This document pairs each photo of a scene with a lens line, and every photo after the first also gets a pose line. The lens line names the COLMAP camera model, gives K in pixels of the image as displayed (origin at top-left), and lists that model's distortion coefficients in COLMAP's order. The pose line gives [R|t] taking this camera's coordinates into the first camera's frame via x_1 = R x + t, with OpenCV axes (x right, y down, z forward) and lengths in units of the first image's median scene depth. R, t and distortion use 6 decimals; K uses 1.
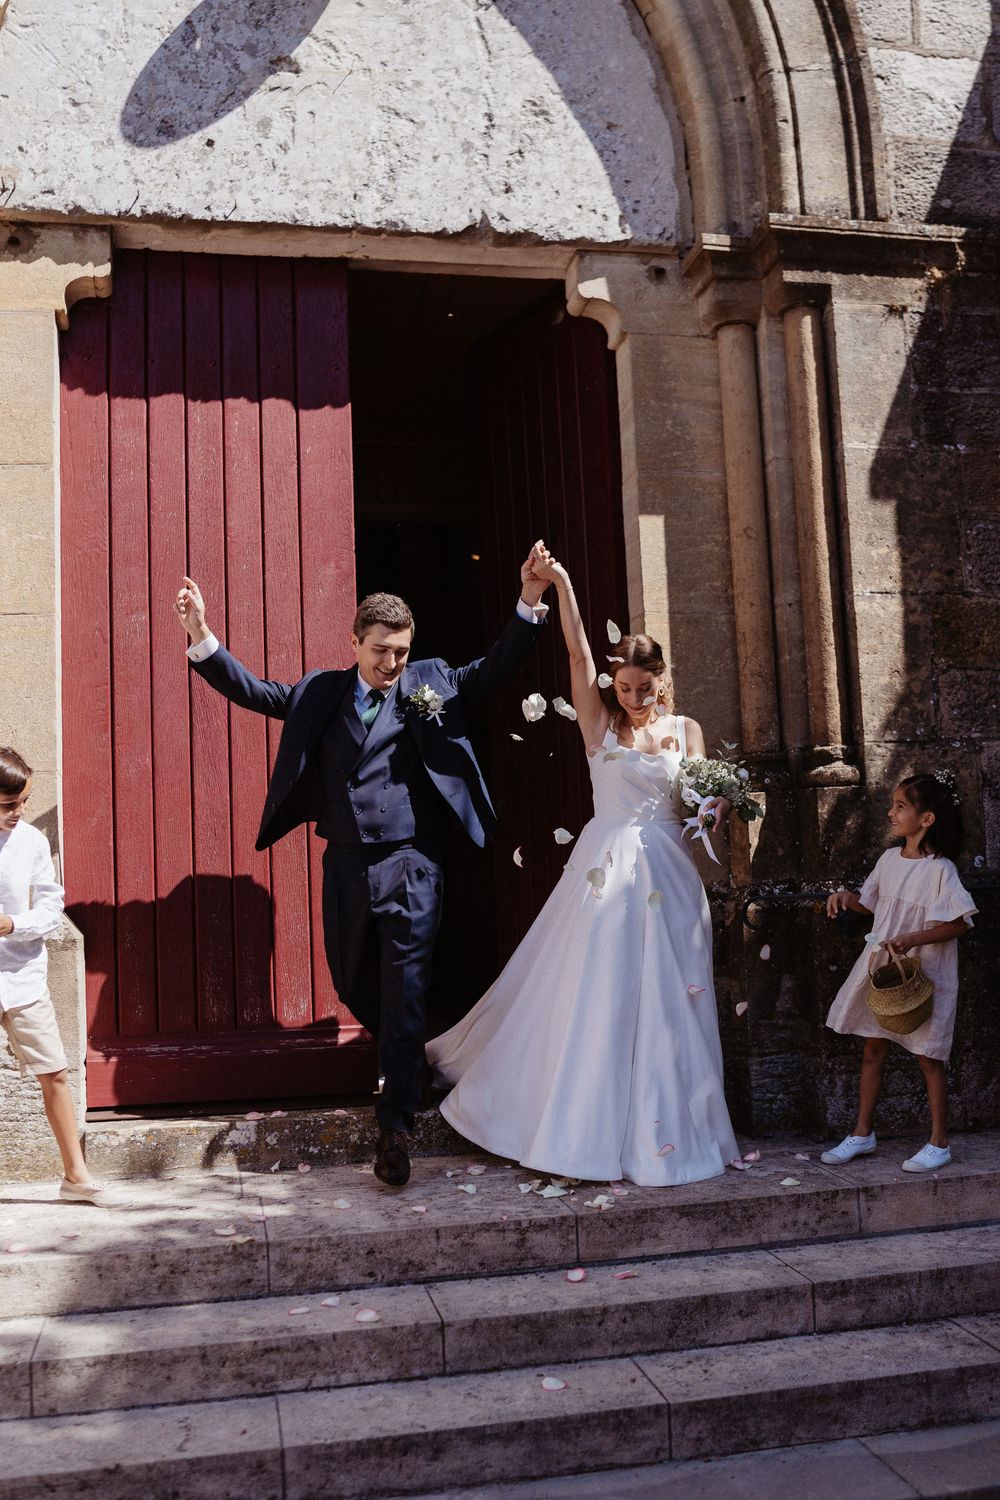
lens RADIAL K [[1496.4, 0, 500.0], [0, 1496.4, 750.0], [0, 0, 1]] dist [-0.101272, 0.147658]
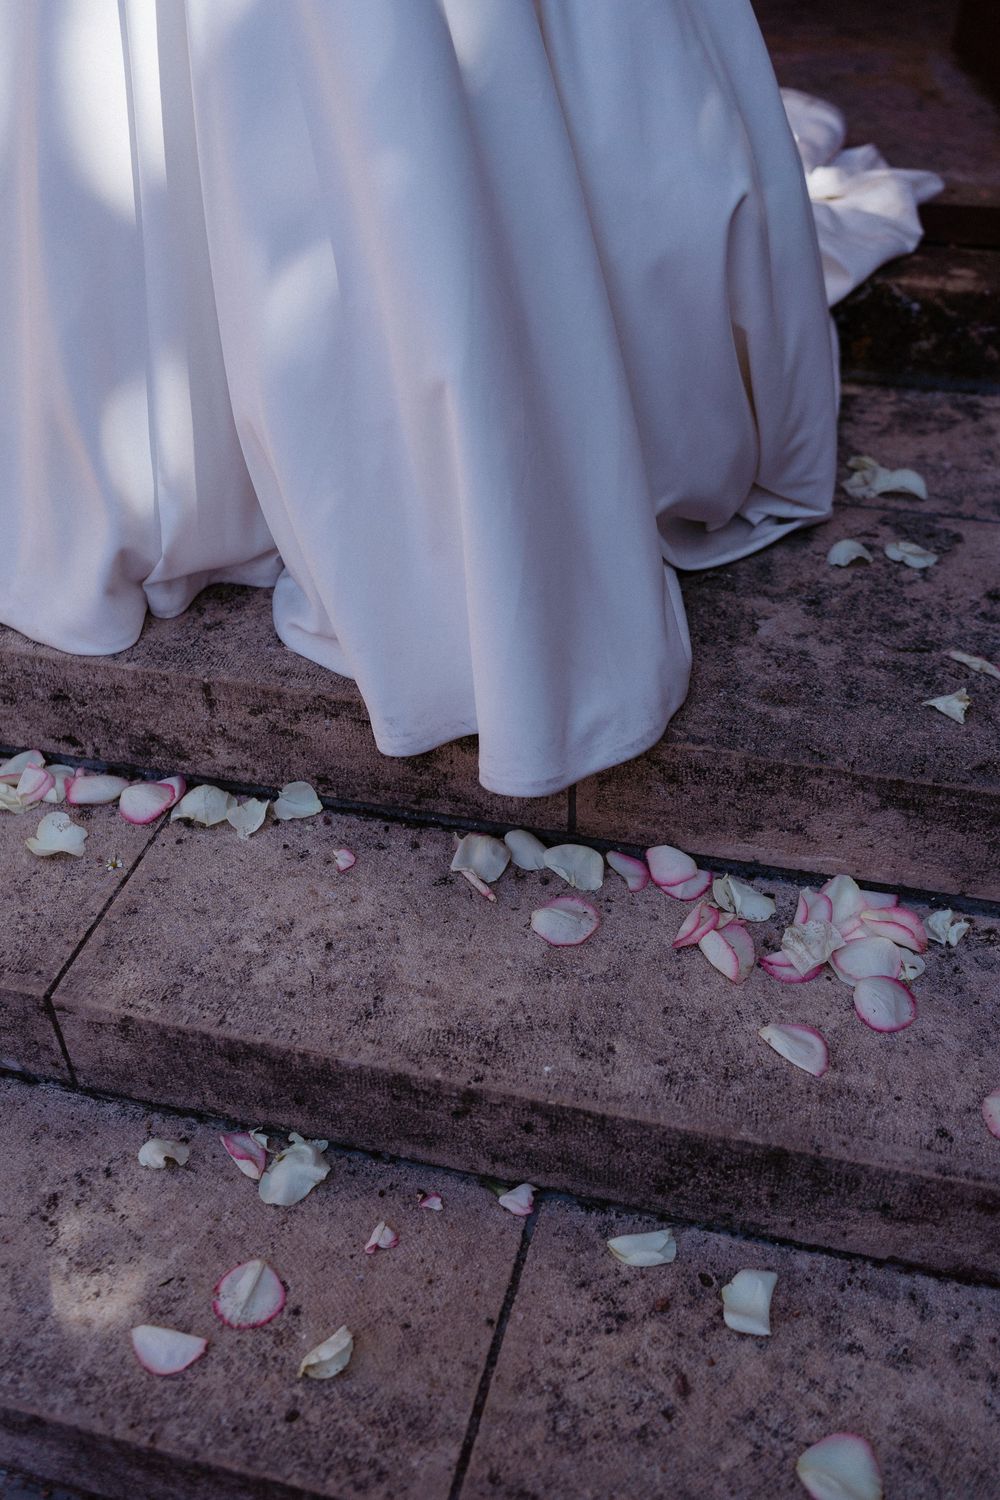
lens RADIAL K [[1496.4, 0, 500.0], [0, 1496.4, 750.0], [0, 0, 1]] dist [-0.101272, 0.147658]
pose [[0.888298, 0.289152, -0.356815, 0.168814], [0.027235, 0.742391, 0.669413, 0.081140], [0.458458, -0.604356, 0.651590, 0.781831]]
